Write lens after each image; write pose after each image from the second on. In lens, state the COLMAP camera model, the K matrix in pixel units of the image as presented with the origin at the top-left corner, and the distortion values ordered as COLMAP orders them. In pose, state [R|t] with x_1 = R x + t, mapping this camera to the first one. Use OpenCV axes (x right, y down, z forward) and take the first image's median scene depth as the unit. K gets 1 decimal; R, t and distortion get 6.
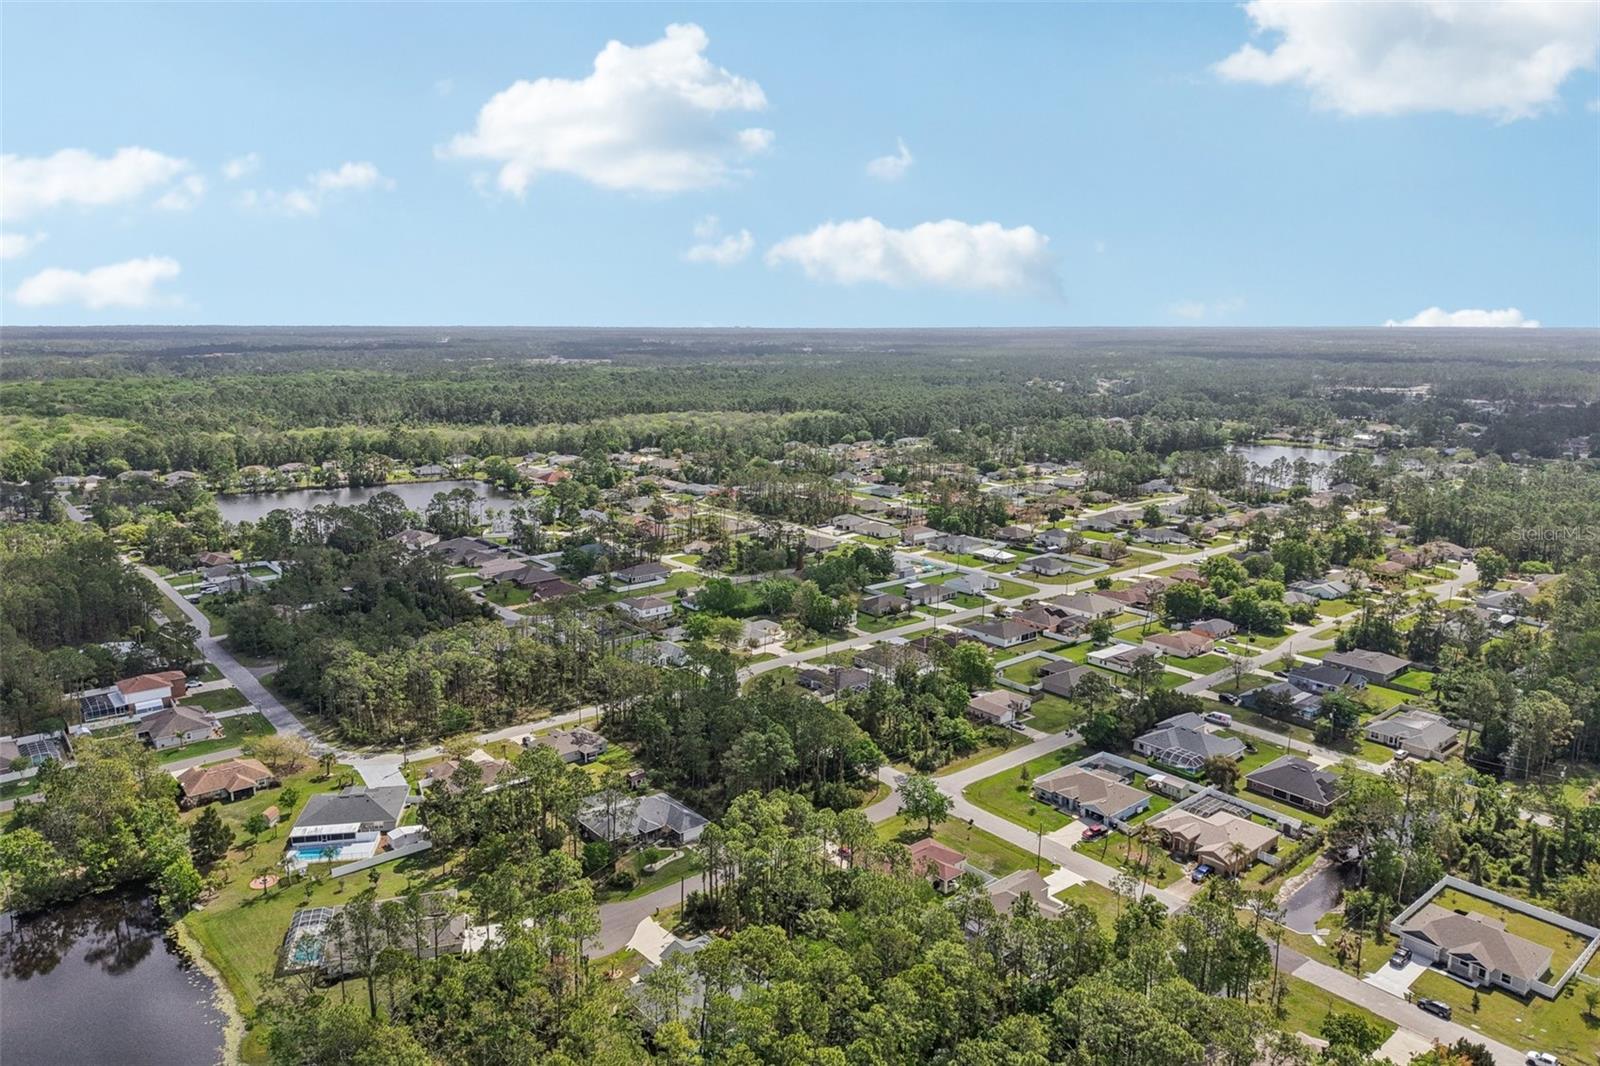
lens RADIAL K [[1083.9, 0, 800.0], [0, 1083.9, 533.0], [0, 0, 1]] dist [-0.005798, -0.002993]
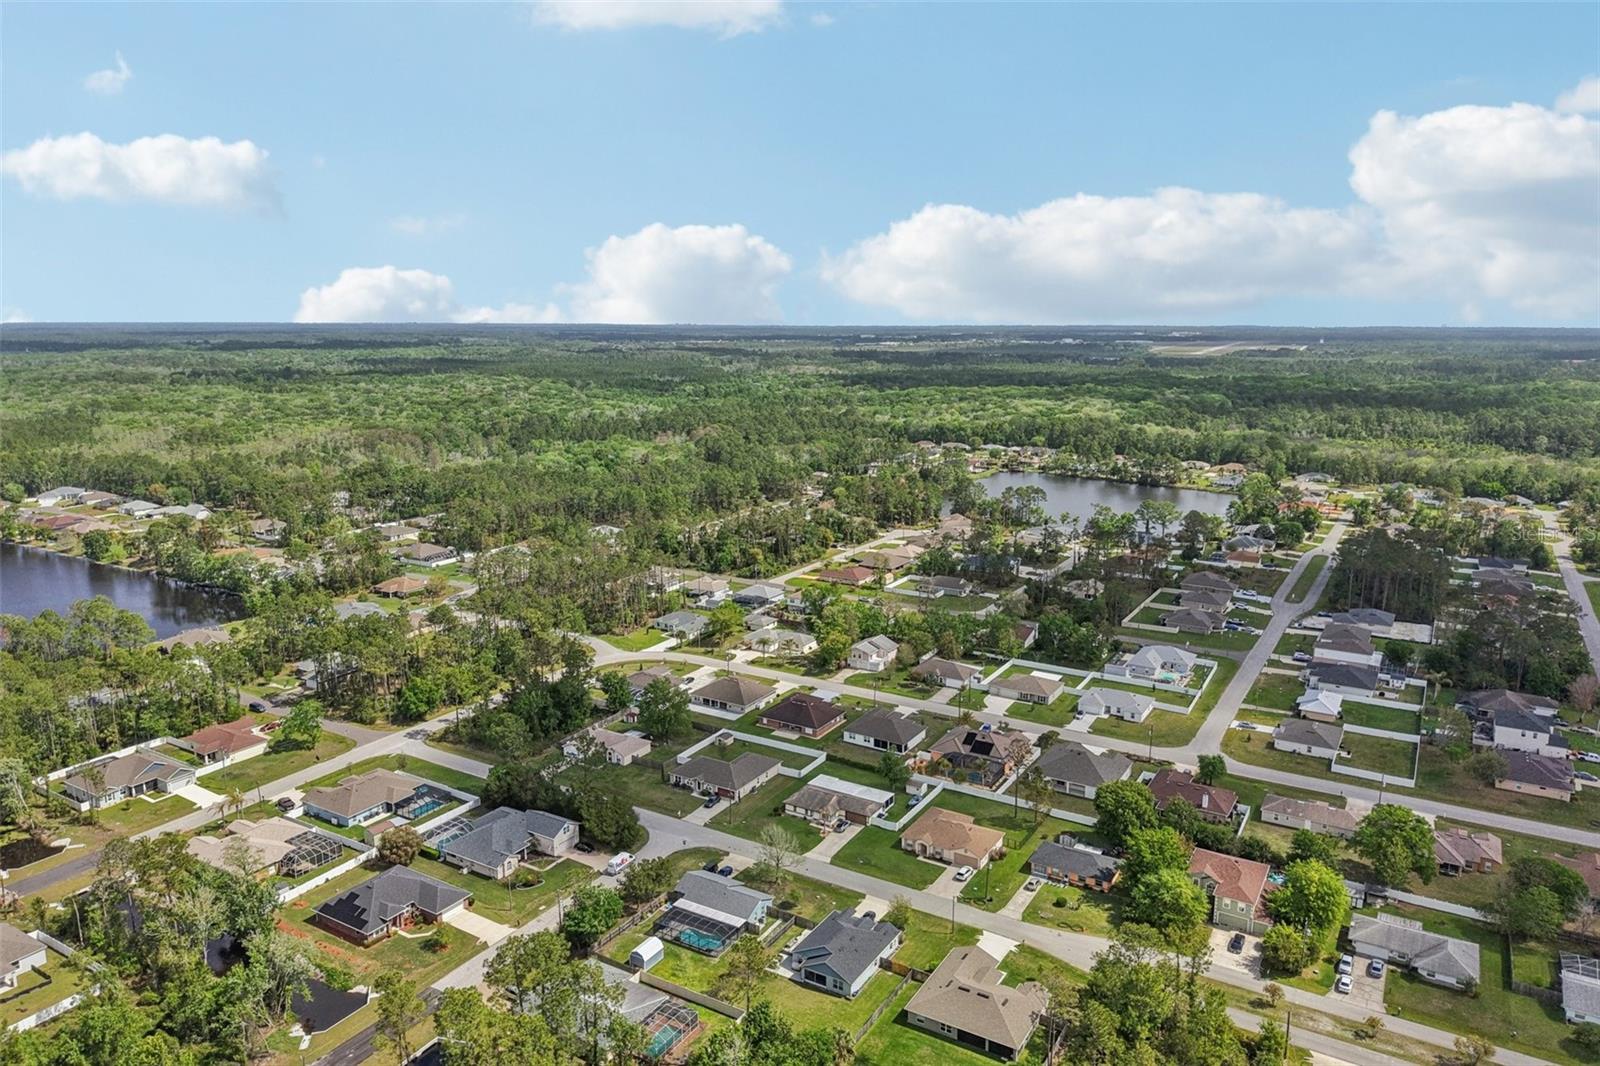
lens RADIAL K [[1083.9, 0, 800.0], [0, 1083.9, 533.0], [0, 0, 1]] dist [-0.005798, -0.002993]
pose [[0.310983, 0.173416, -0.934461, 0.805256], [-0.191275, 0.974515, 0.117194, -0.113239], [0.930969, 0.142294, 0.336227, 0.634393]]
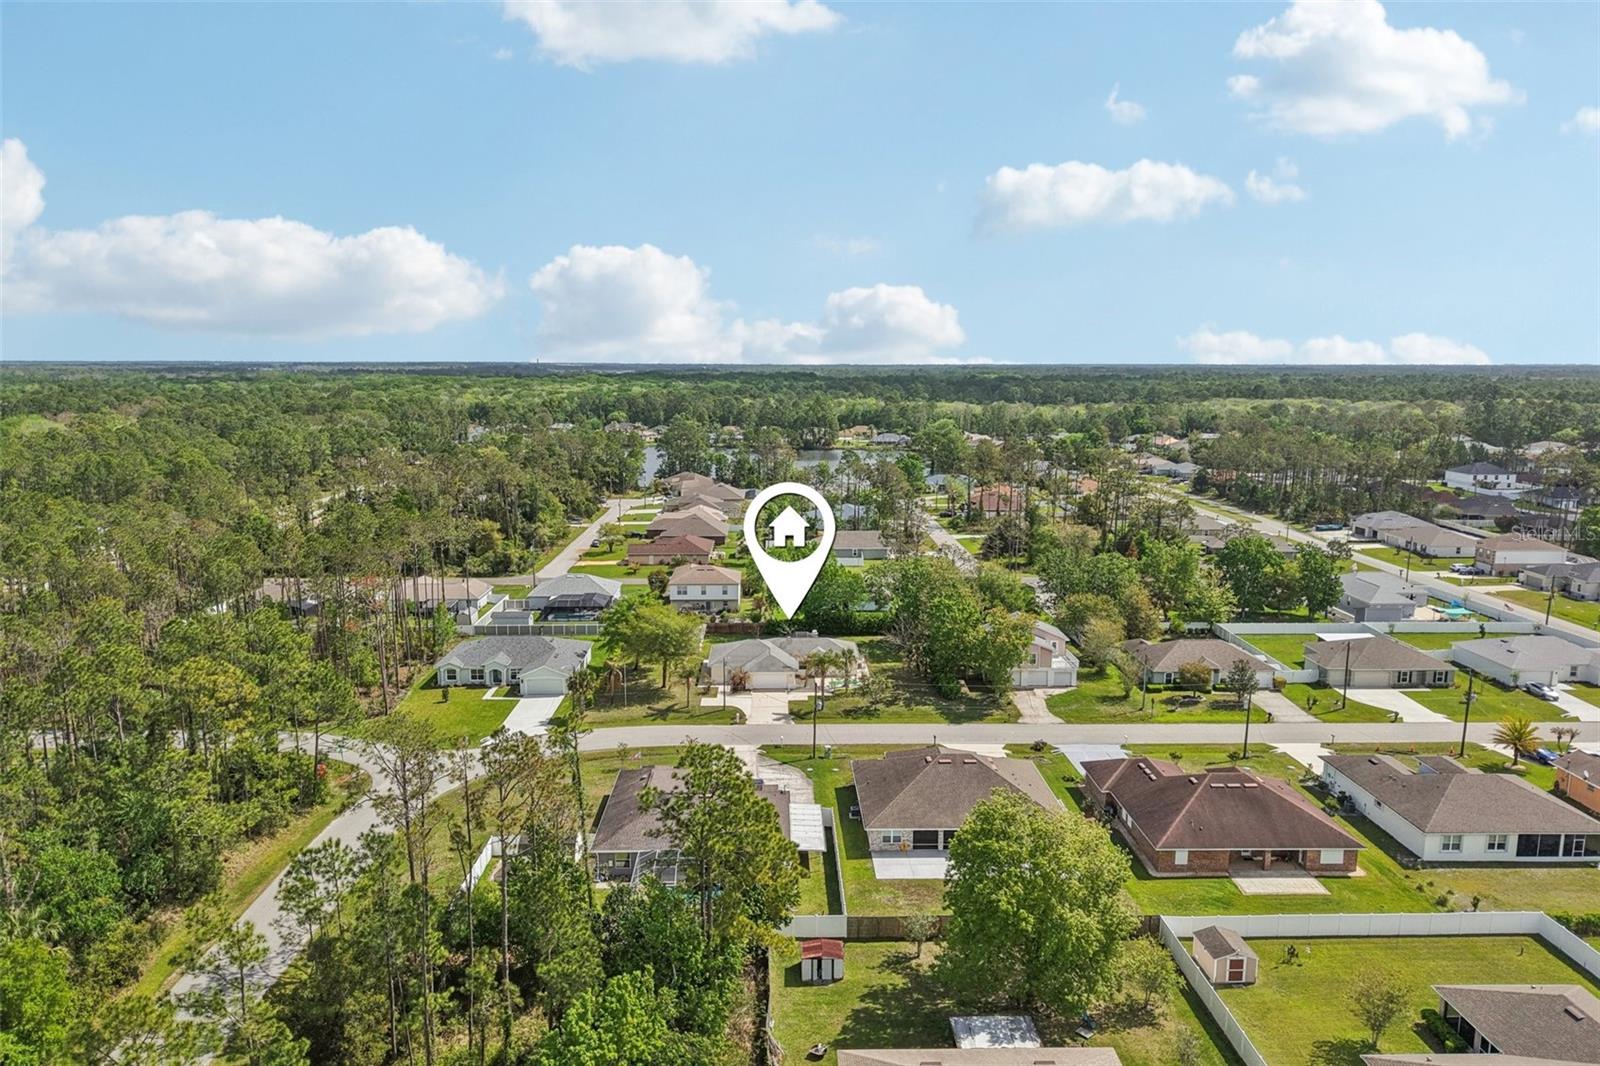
lens RADIAL K [[1083.9, 0, 800.0], [0, 1083.9, 533.0], [0, 0, 1]] dist [-0.005798, -0.002993]
pose [[0.770771, 0.094851, -0.630013, 0.214416], [-0.122976, 0.992409, -0.001040, 0.038539], [0.625132, 0.078278, 0.776584, 0.625077]]
